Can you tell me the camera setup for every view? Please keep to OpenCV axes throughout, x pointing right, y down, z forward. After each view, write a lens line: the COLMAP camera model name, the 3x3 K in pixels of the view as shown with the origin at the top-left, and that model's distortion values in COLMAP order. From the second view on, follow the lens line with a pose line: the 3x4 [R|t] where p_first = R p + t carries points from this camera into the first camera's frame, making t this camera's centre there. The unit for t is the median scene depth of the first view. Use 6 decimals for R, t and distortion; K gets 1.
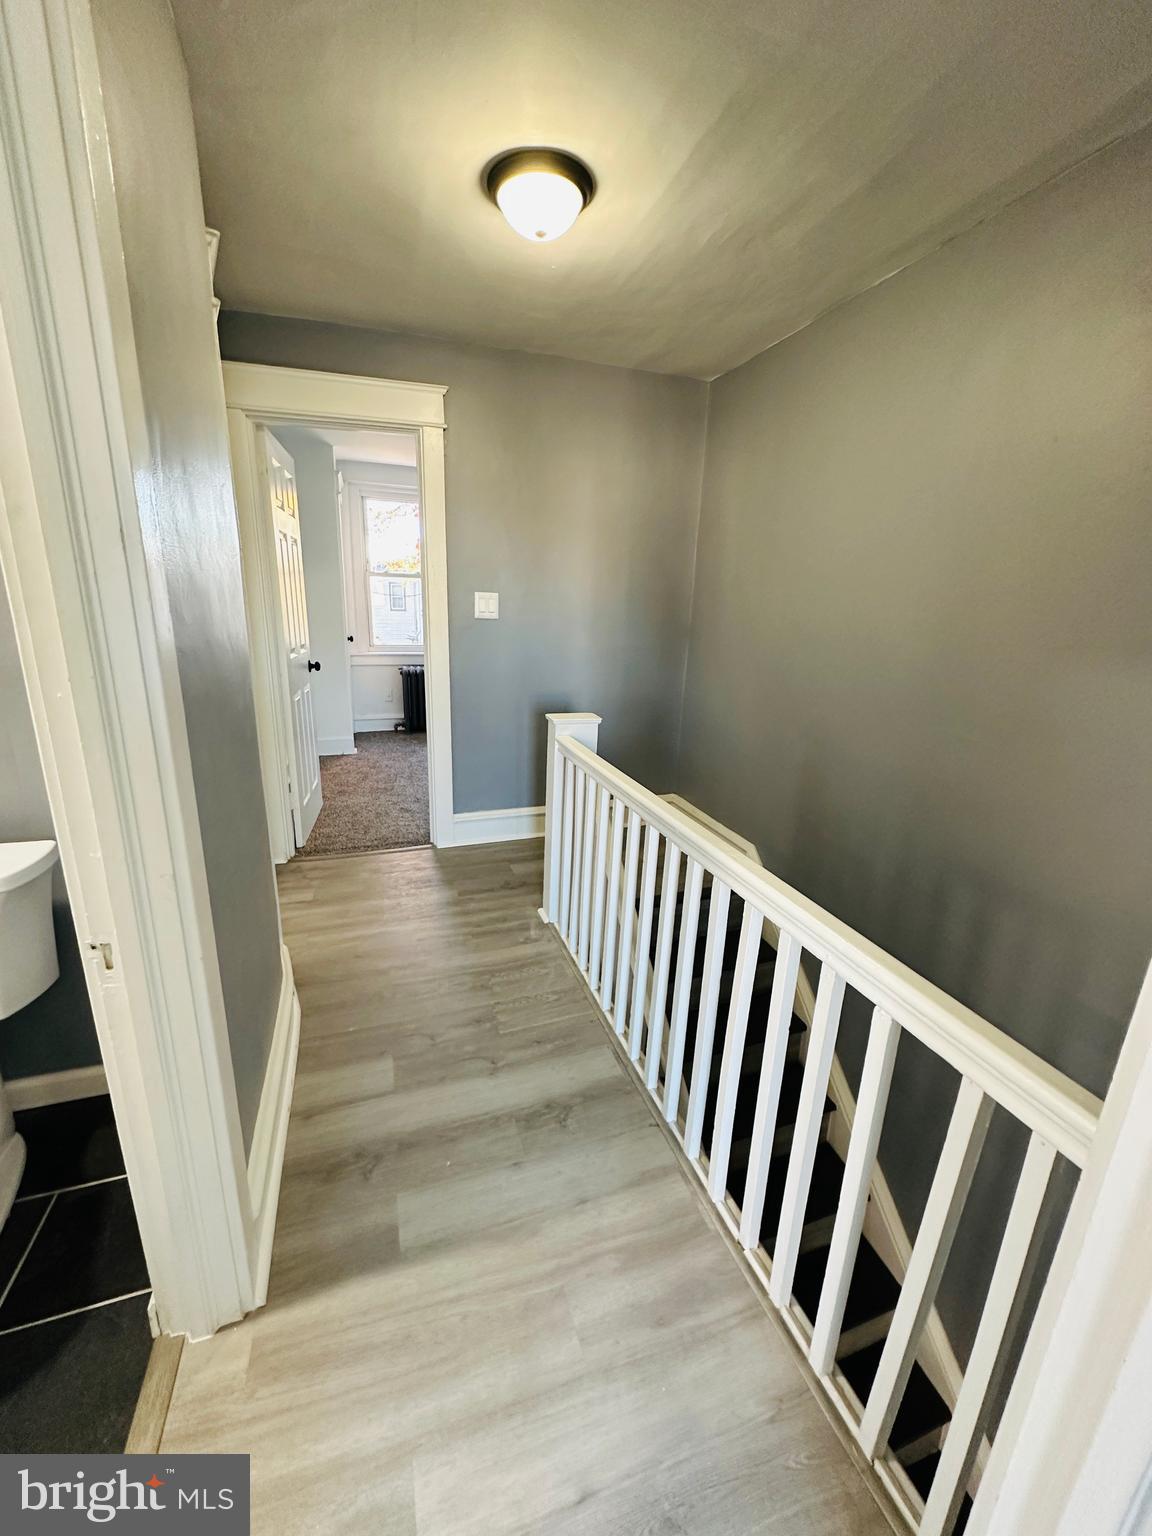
lens RADIAL K [[611.7, 0, 574.5], [0, 611.7, 768.5], [0, 0, 1]] dist [-0.002754, 0.000158]
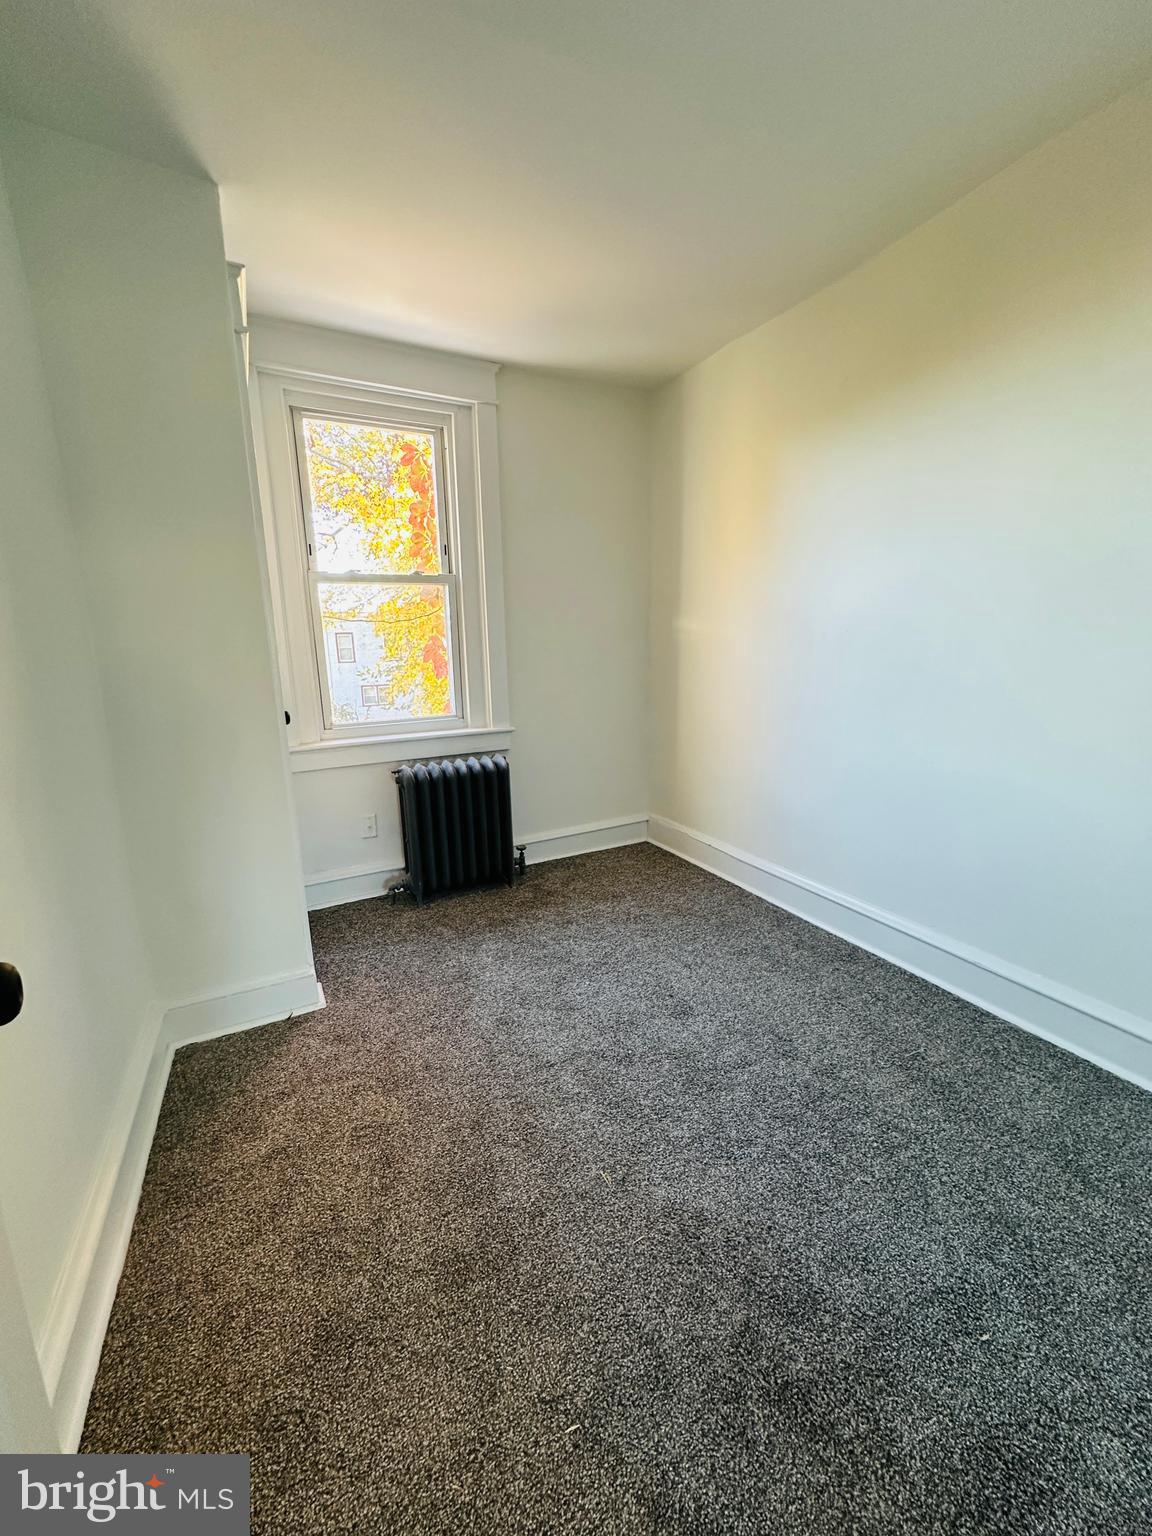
lens RADIAL K [[611.7, 0, 579.2], [0, 611.7, 767.1], [0, 0, 1]] dist [-0.002754, 0.000158]
pose [[0.987706, -0.089563, 0.128126, -0.211368], [0.097749, 0.993455, -0.059090, -0.128584], [-0.121995, 0.070888, 0.989996, 0.524226]]
